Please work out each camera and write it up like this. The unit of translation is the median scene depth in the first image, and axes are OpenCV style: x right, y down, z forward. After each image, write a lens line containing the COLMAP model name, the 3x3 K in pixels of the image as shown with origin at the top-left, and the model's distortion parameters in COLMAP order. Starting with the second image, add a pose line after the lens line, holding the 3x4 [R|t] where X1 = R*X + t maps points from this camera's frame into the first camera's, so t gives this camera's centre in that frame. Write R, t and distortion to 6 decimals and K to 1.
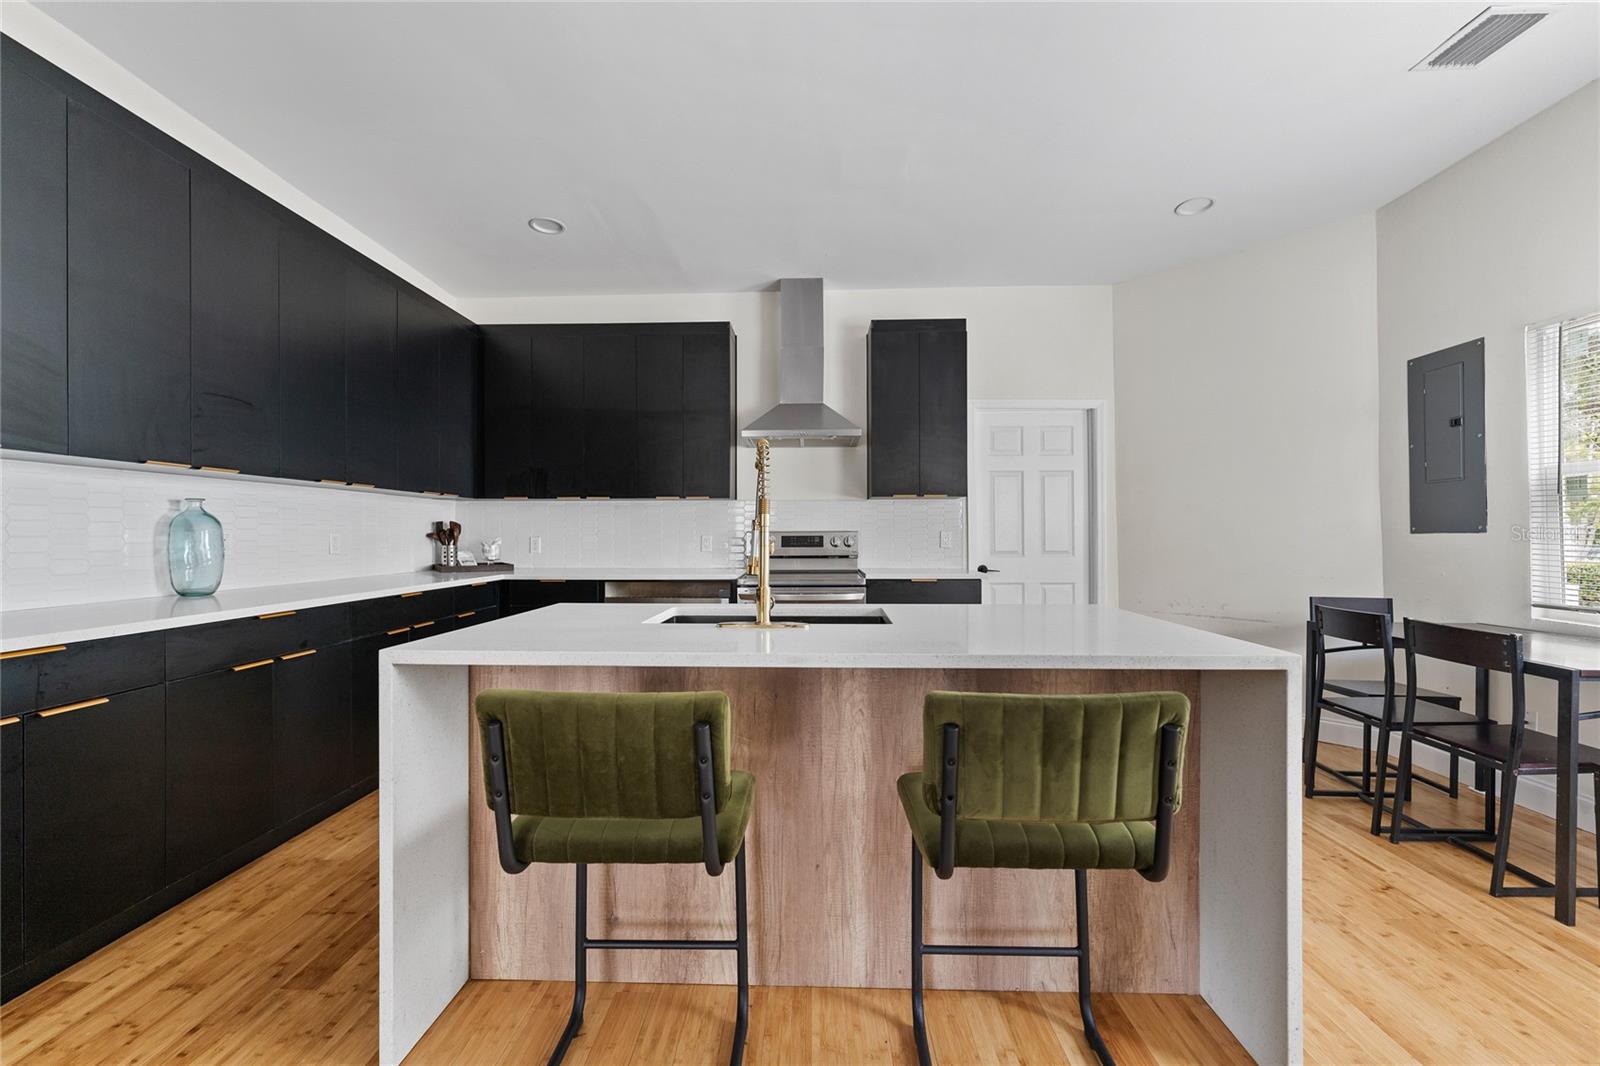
lens RADIAL K [[674.1, 0, 794.5], [0, 674.1, 526.3], [0, 0, 1]] dist [0.001127, 0.000030]
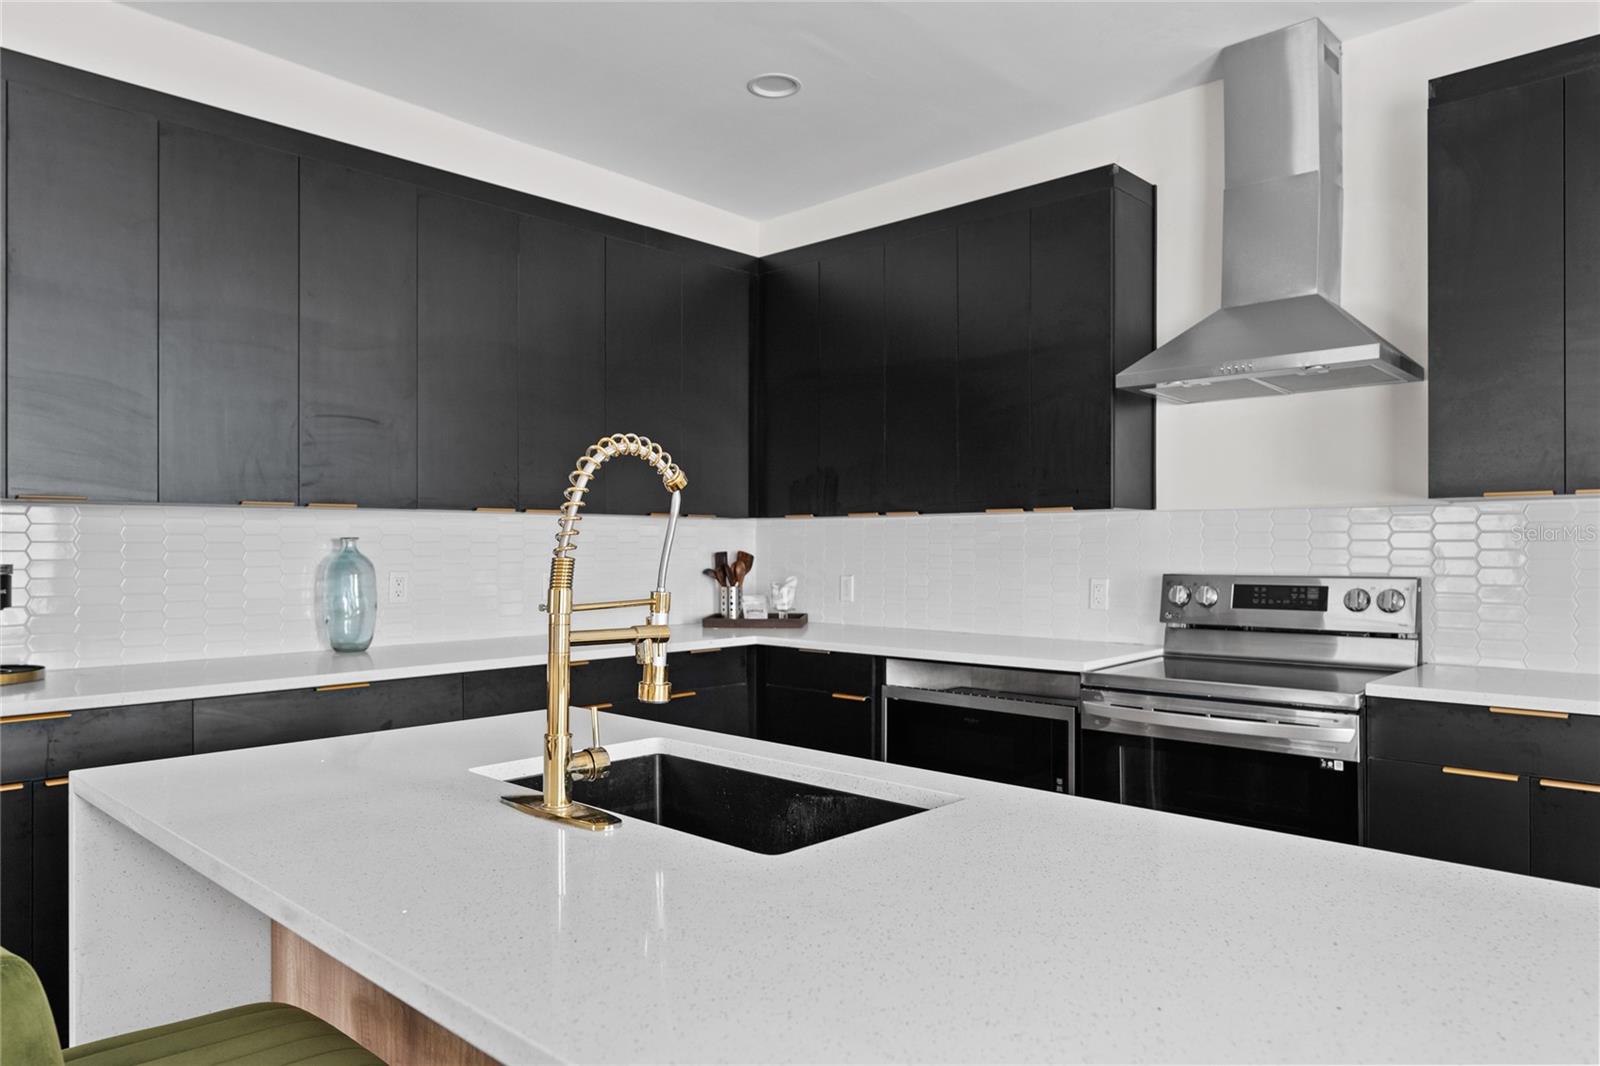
lens RADIAL K [[1074.0, 0, 800.0], [0, 1074.0, 533.0], [0, 0, 1]] dist [0.001785, 0.002261]
pose [[0.739400, -0.007281, -0.673227, 0.277909], [0.009074, 0.999958, -0.000849, -0.025307], [0.673205, -0.005481, 0.739436, 0.238165]]
